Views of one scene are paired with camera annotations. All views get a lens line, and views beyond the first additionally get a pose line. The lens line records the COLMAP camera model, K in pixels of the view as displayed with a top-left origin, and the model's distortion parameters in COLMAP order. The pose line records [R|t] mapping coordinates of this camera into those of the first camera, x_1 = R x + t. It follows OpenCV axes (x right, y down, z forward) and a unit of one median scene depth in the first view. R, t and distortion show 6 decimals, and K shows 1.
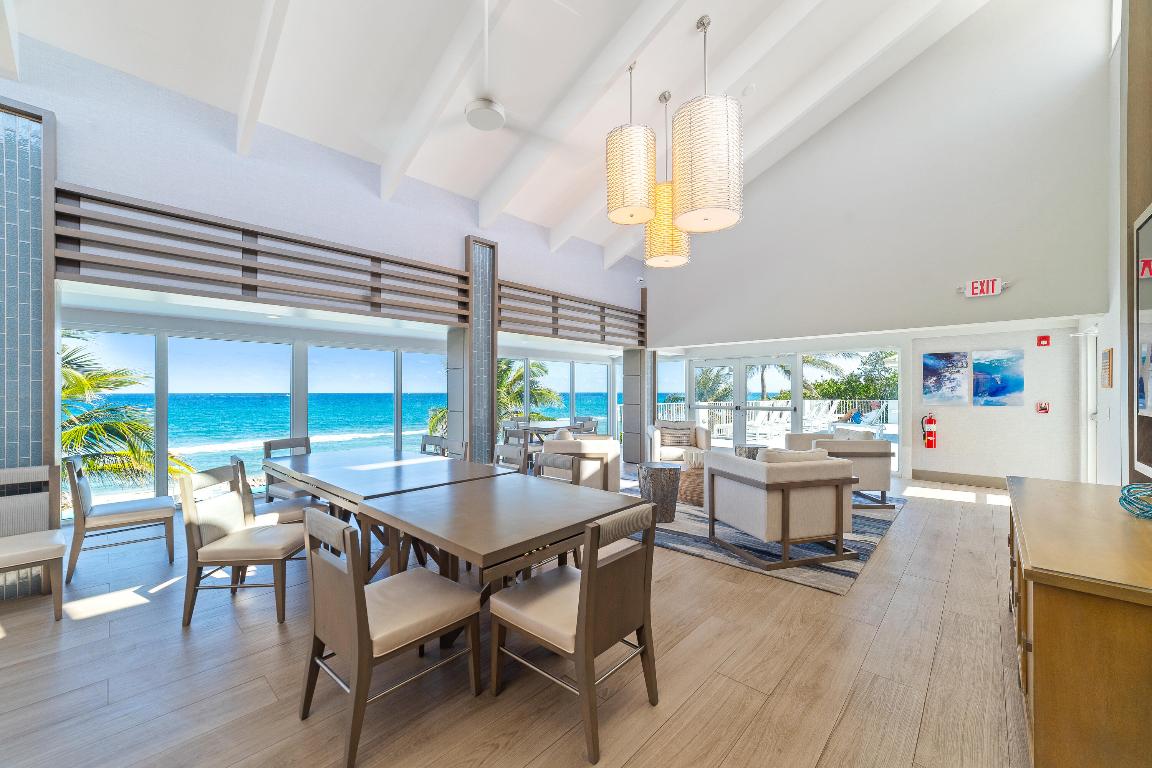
lens RADIAL K [[458.5, 0, 572.4], [0, 458.5, 388.7], [0, 0, 1]] dist [-0.000138, 0.000079]
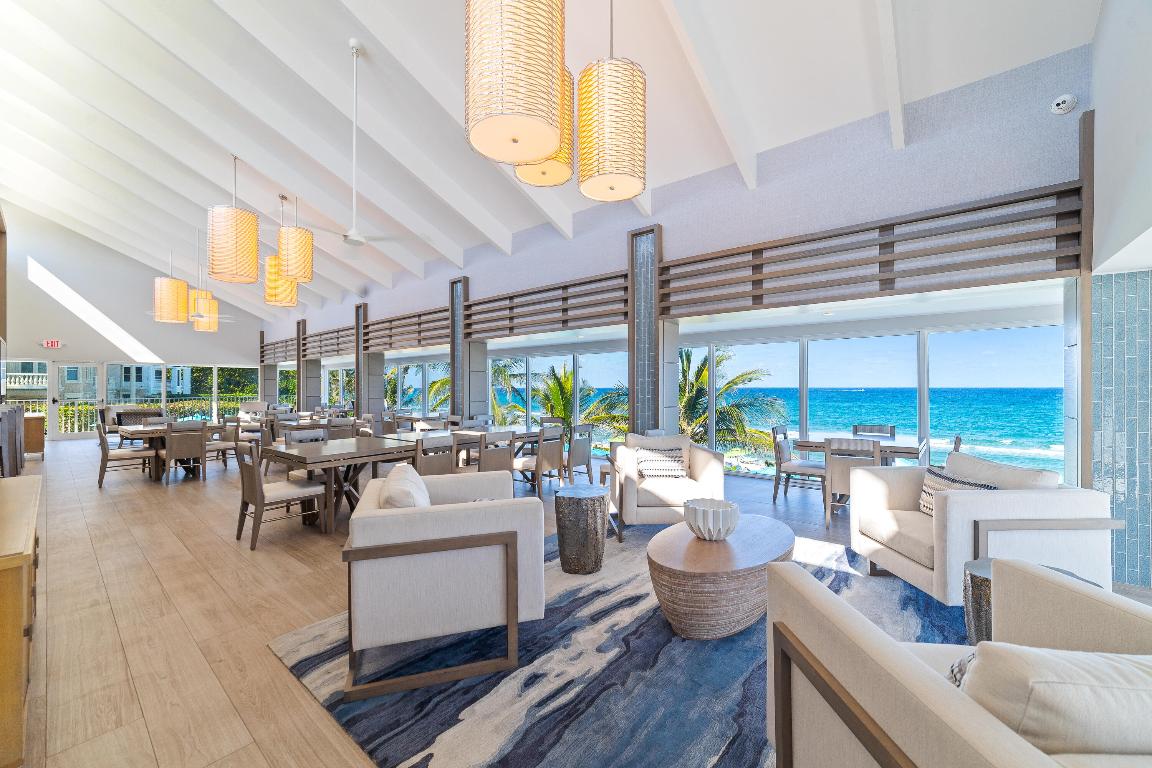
lens RADIAL K [[458.5, 0, 572.4], [0, 458.5, 388.7], [0, 0, 1]] dist [-0.000138, 0.000079]
pose [[0.043404, 0.004424, -0.999048, 0.570456], [0.006711, 0.999966, 0.004719, 0.004519], [0.999035, -0.006910, 0.043373, 0.601637]]
